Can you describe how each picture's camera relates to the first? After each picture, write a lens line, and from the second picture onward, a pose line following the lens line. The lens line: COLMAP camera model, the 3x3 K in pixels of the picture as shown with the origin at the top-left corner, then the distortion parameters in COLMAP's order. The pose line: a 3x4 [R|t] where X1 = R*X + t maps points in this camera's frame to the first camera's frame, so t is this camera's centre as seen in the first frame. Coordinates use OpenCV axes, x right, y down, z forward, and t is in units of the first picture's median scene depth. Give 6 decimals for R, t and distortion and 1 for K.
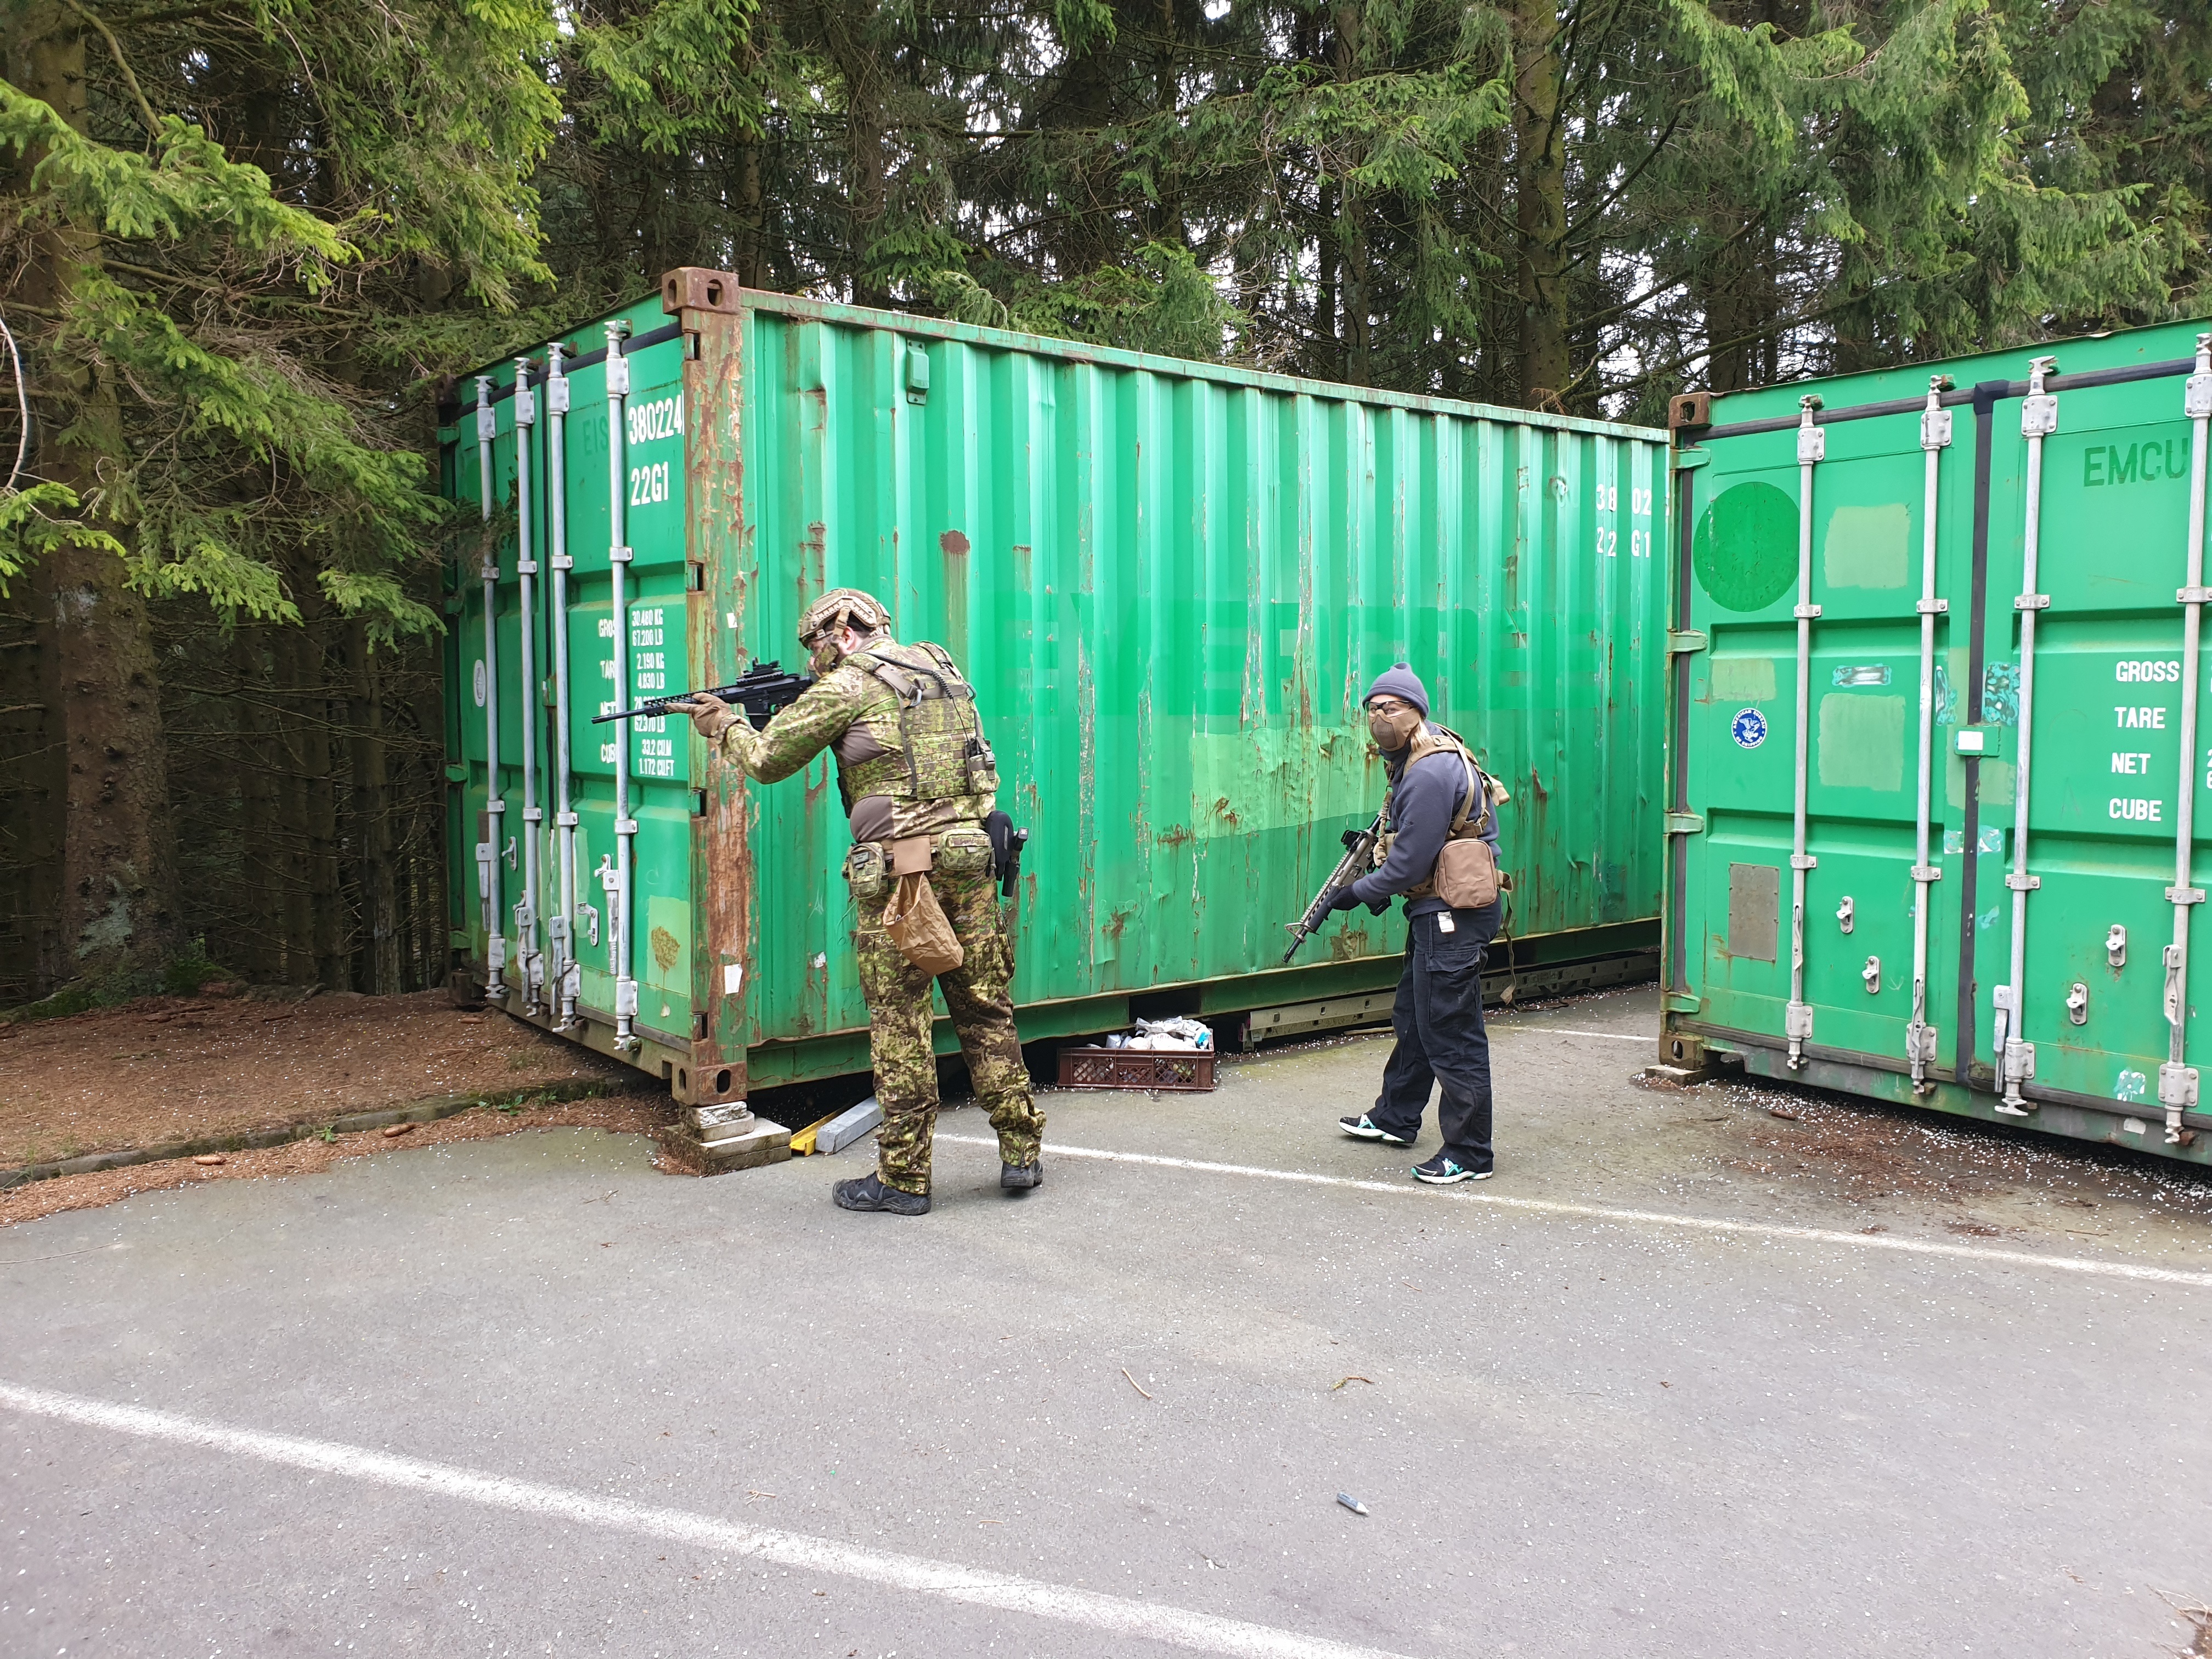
lens RADIAL K [[1690.0, 0, 1116.3], [0, 1690.0, 812.9], [0, 0, 1]] dist [-0.024983, 0.030981]
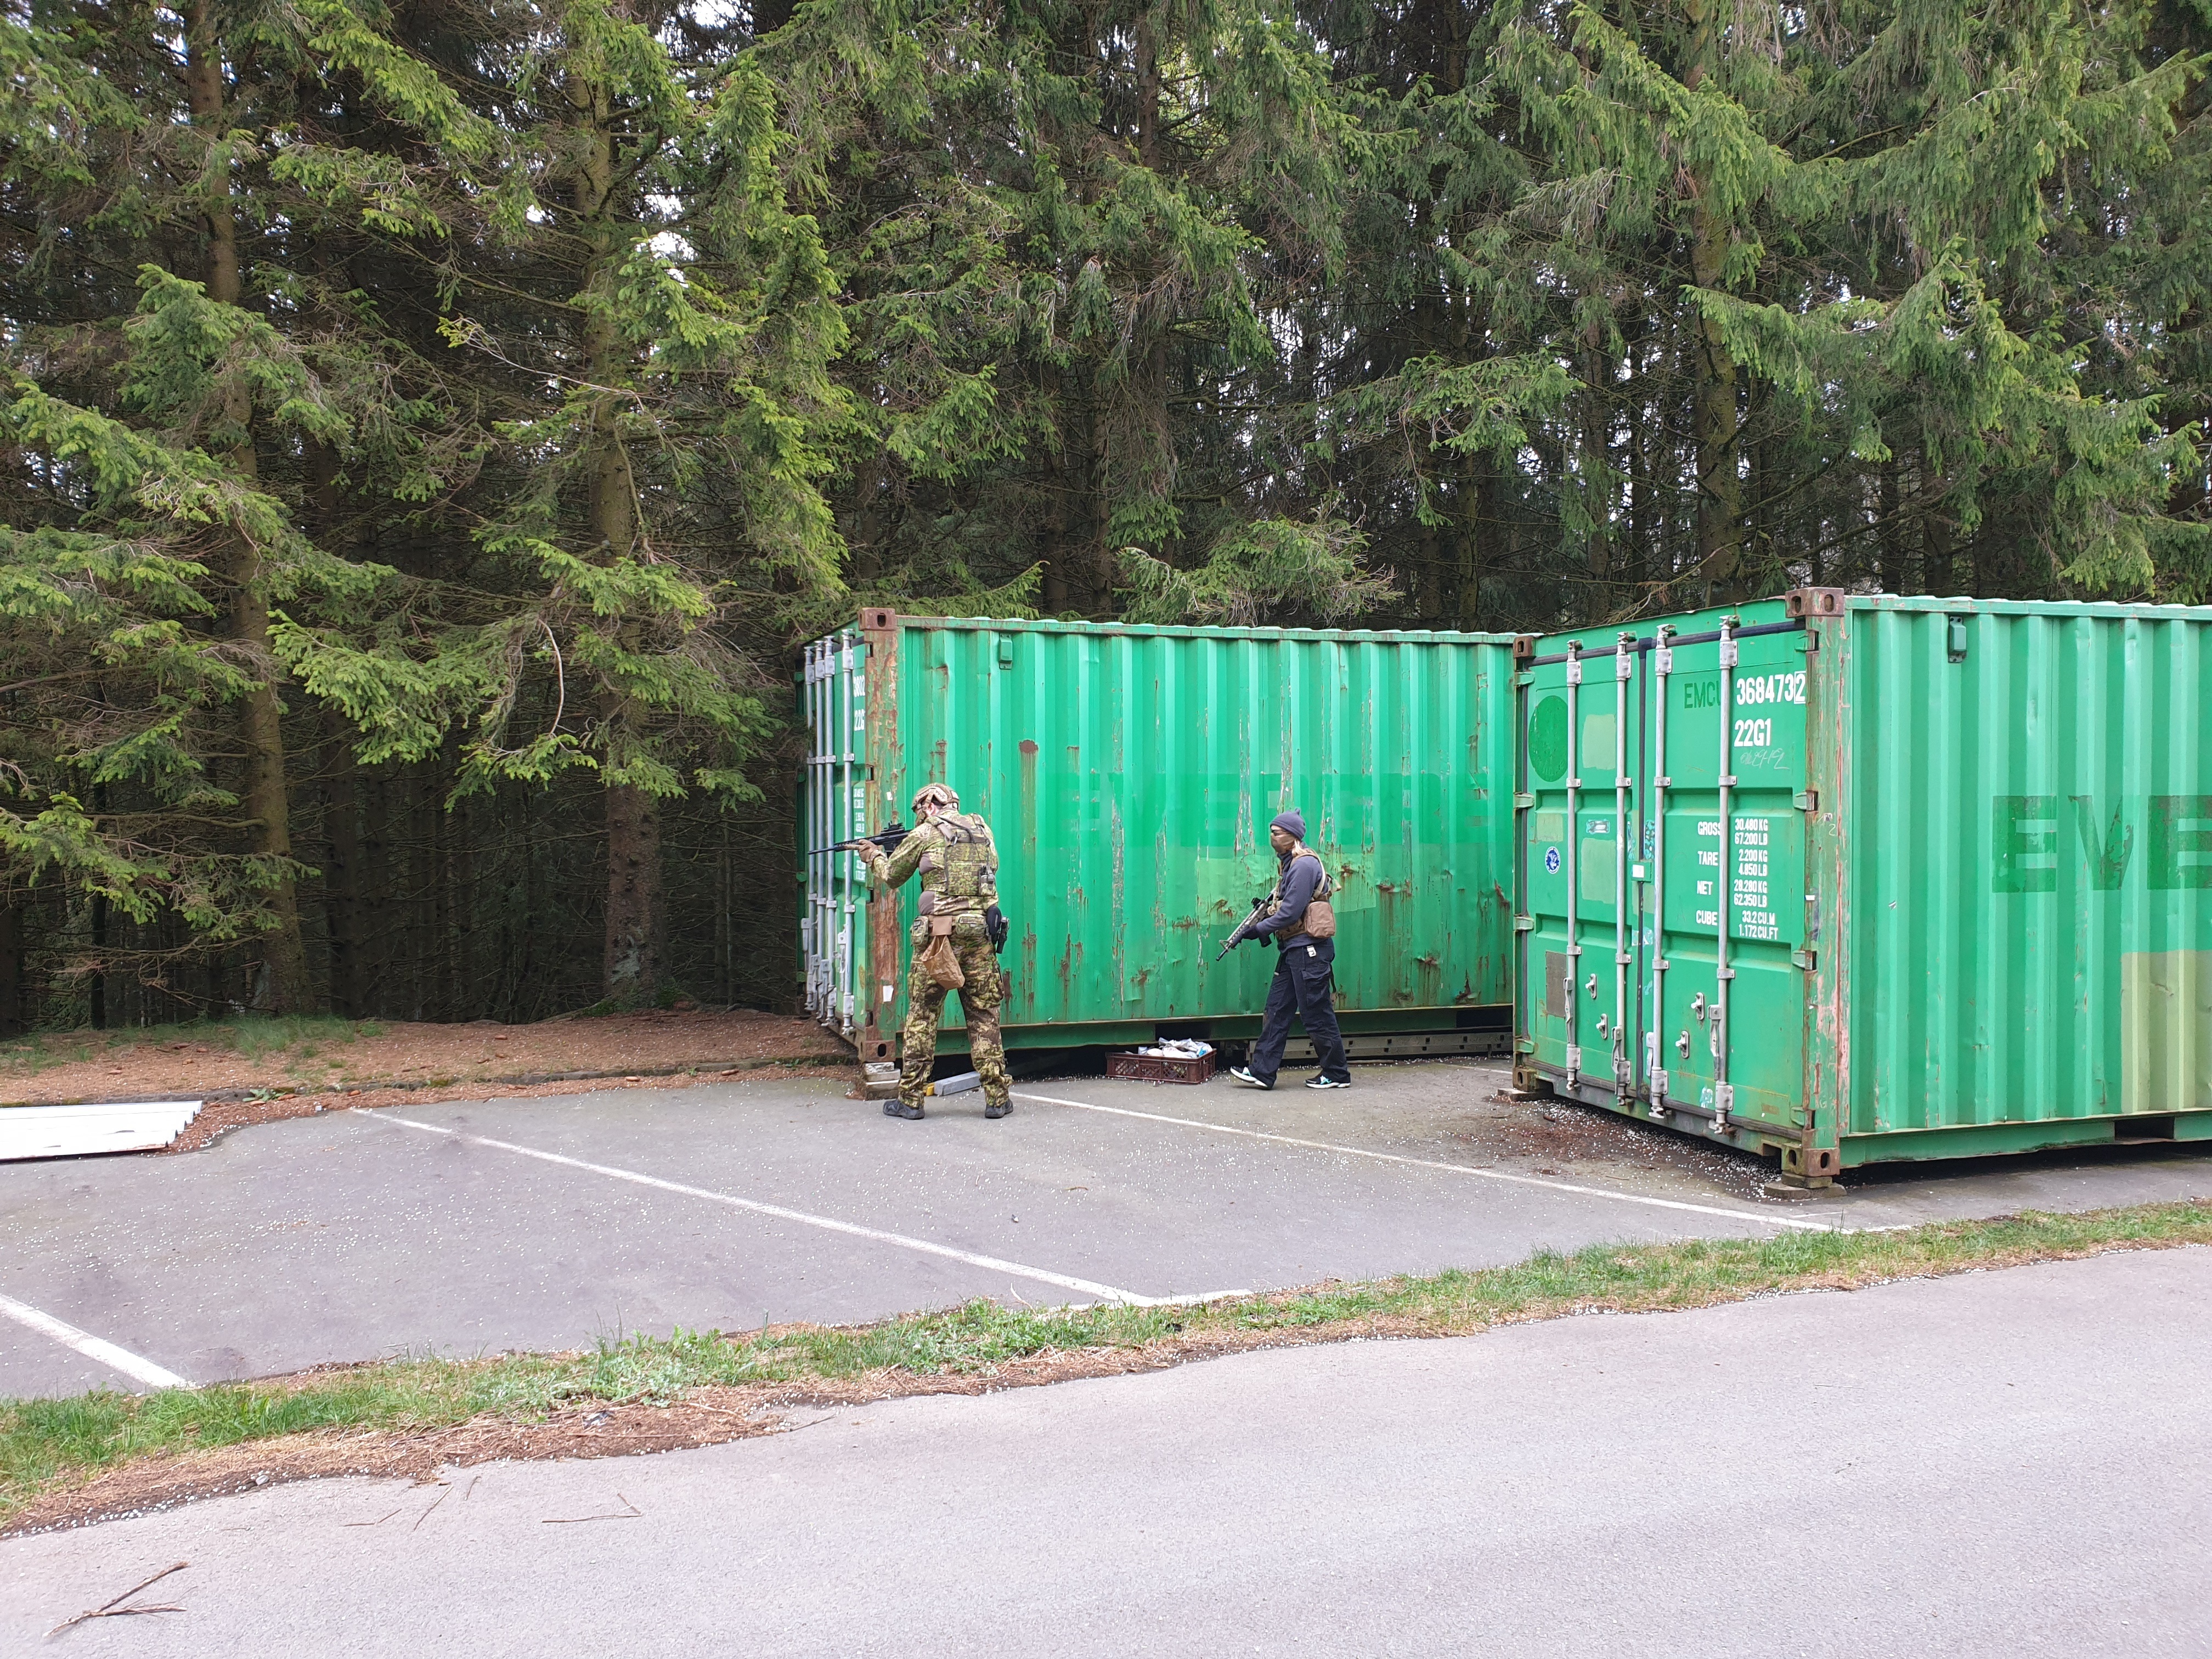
lens RADIAL K [[1693.7, 0, 1106.0], [0, 1693.7, 829.5], [0, 0, 1]] dist [0.034853, -0.039348]
pose [[0.945134, 0.005910, -0.326628, 0.545285], [-0.022812, 0.998590, -0.047941, 0.004302], [0.325884, 0.052761, 0.943936, -0.601650]]
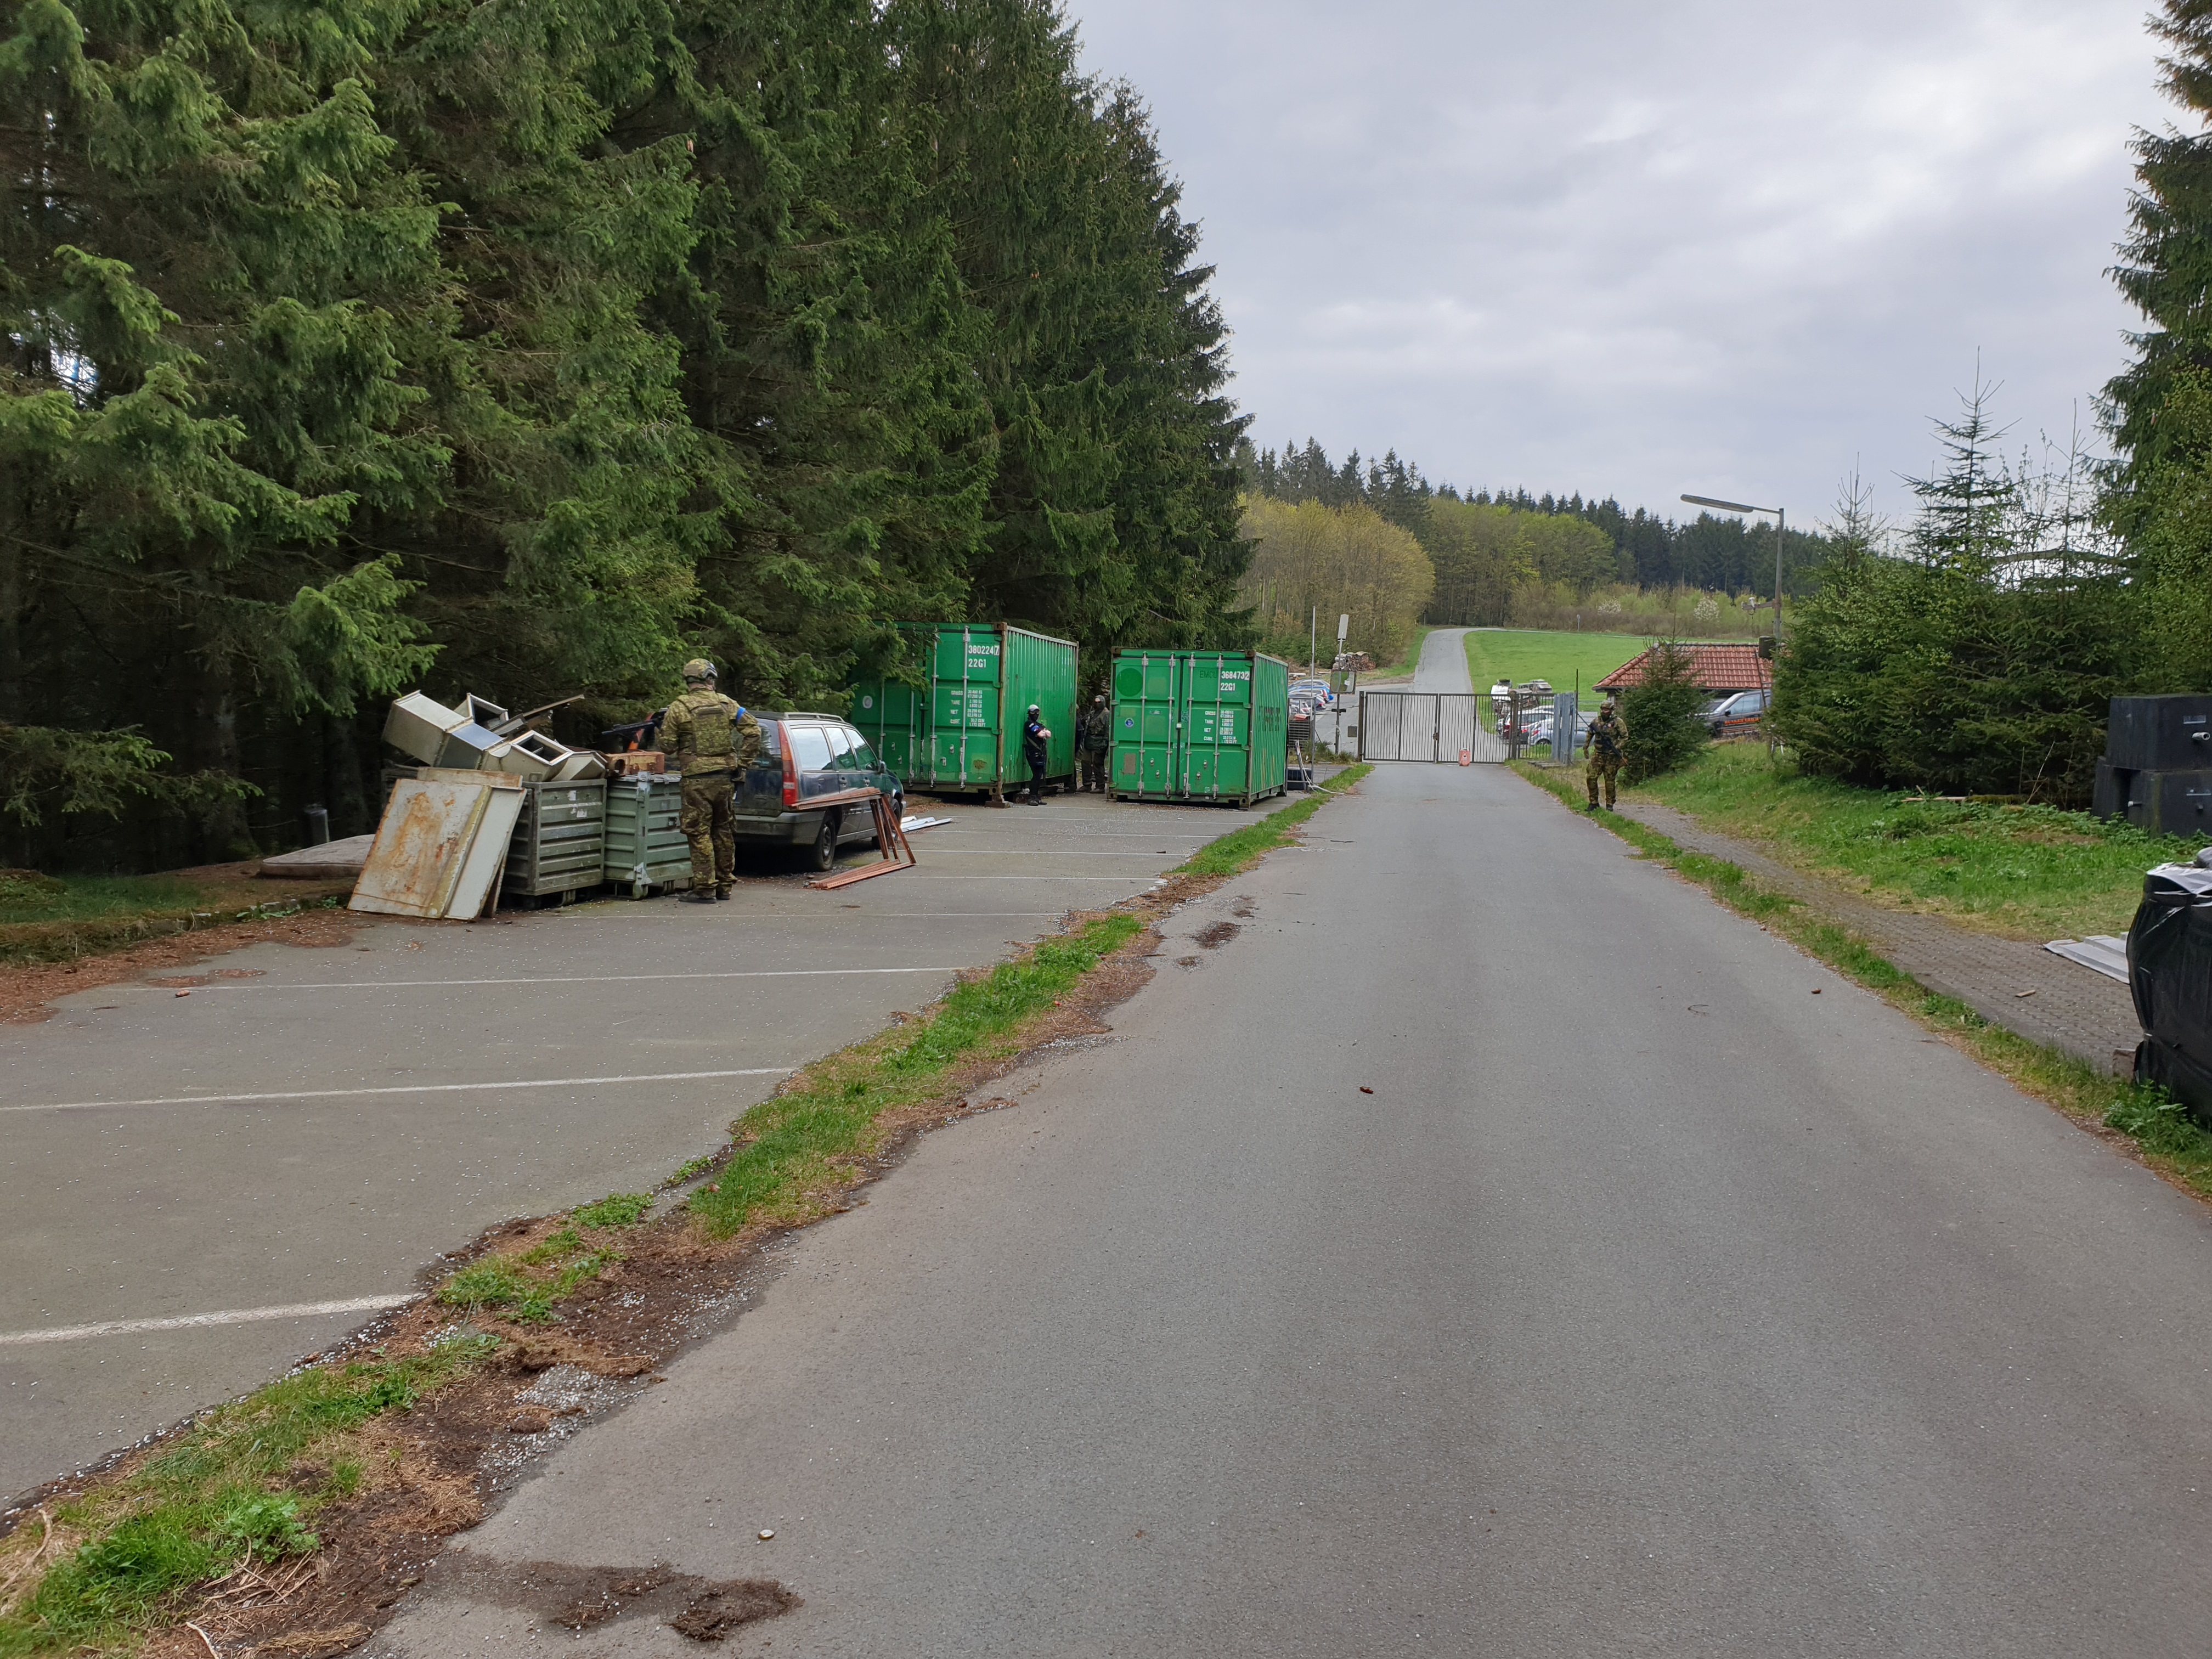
lens RADIAL K [[1690.0, 0, 1116.3], [0, 1690.0, 812.9], [0, 0, 1]] dist [-0.024983, 0.030981]
pose [[0.737887, -0.012726, 0.674805, -3.026672], [0.014929, 0.999885, 0.002532, 0.202950], [-0.674759, 0.008206, 0.737992, -2.588355]]
